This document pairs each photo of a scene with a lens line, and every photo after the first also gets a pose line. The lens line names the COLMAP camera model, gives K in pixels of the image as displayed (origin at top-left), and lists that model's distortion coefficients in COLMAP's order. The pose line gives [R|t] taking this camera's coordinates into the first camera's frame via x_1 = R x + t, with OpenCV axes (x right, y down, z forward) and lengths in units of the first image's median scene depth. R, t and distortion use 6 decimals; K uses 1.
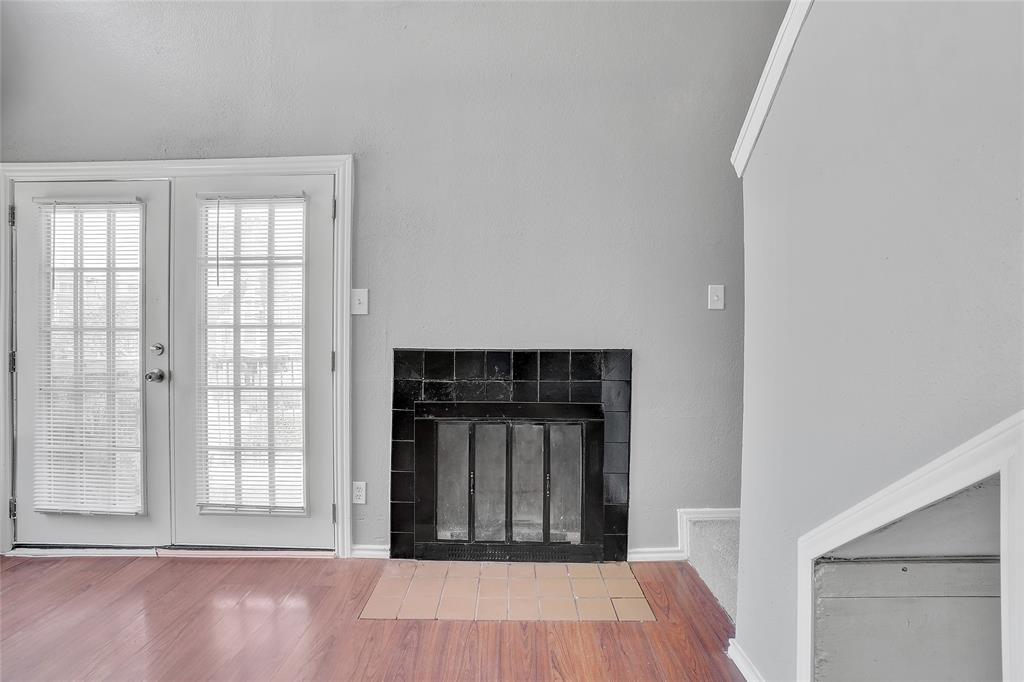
lens RADIAL K [[456.8, 0, 505.9], [0, 456.8, 326.4], [0, 0, 1]] dist [-0.042583, 0.010344]
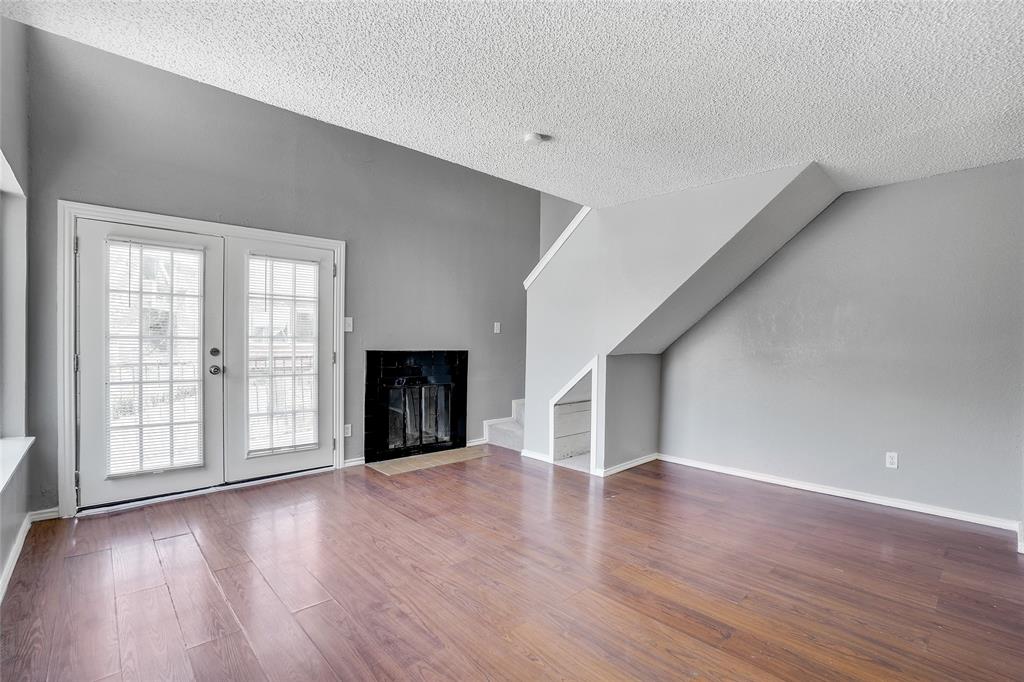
lens RADIAL K [[456.8, 0, 517.0], [0, 456.8, 354.8], [0, 0, 1]] dist [-0.042583, 0.010344]
pose [[0.722602, -0.009499, 0.691199, -1.086084], [-0.015070, 0.999451, 0.029490, 0.001712], [-0.691100, -0.031726, 0.722062, -0.764963]]
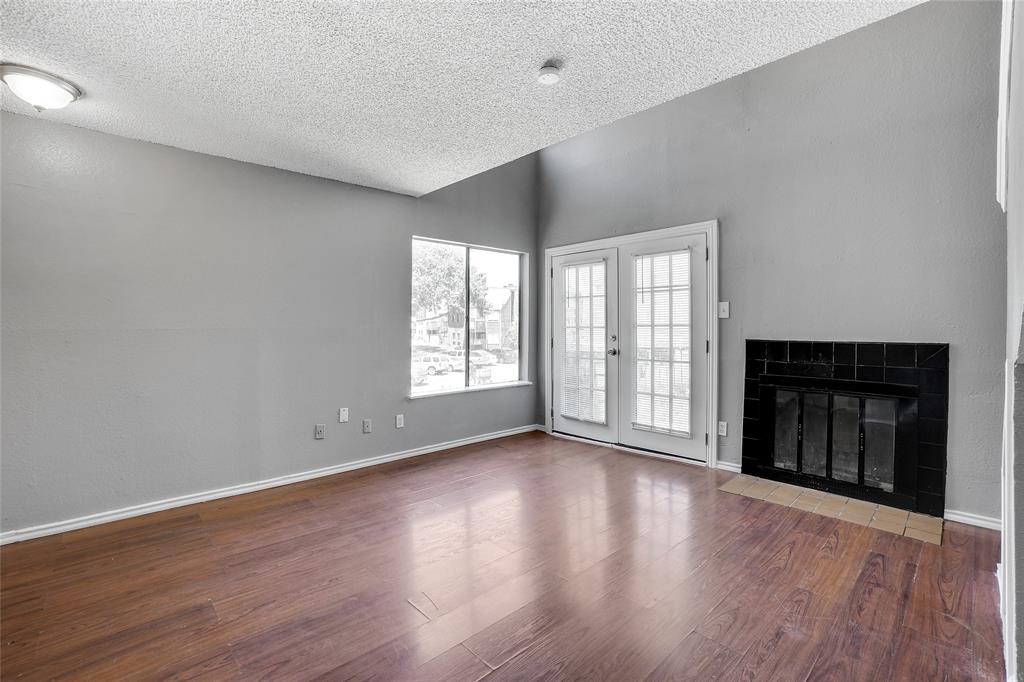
lens RADIAL K [[456.8, 0, 516.4], [0, 456.8, 329.7], [0, 0, 1]] dist [-0.042583, 0.010344]
pose [[0.704774, 0.003392, -0.709424, 0.299365], [0.004561, 0.999946, 0.009311, -0.003120], [0.709418, -0.009798, 0.704720, -0.649213]]
